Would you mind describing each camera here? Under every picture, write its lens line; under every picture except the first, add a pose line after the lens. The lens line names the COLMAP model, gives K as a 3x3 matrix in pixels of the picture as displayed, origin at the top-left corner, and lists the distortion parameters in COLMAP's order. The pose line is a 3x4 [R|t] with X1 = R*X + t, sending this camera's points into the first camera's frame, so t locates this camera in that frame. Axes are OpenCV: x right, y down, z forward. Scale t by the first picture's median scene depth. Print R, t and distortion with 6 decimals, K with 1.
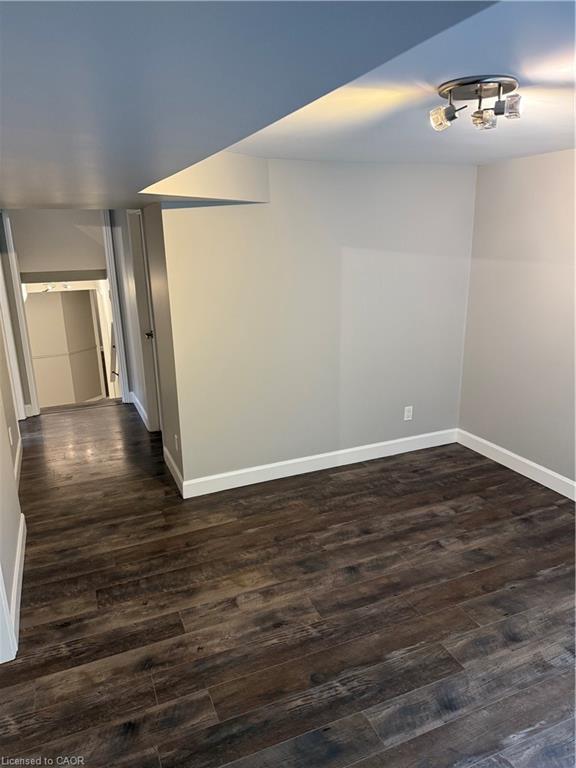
lens RADIAL K [[549.9, 0, 286.1], [0, 549.9, 381.1], [0, 0, 1]] dist [0.044220, -0.026522]
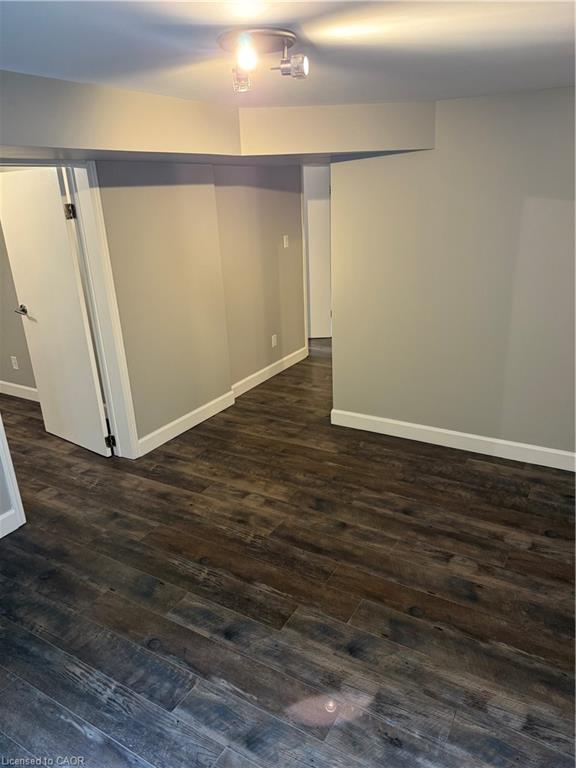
lens RADIAL K [[521.7, 0, 292.8], [0, 521.7, 390.8], [0, 0, 1]] dist [0.064940, -0.031080]
pose [[0.608996, 0.289702, -0.738374, 0.708404], [-0.194934, 0.957026, 0.214712, -0.093911], [0.768846, 0.013176, 0.639298, 0.292810]]
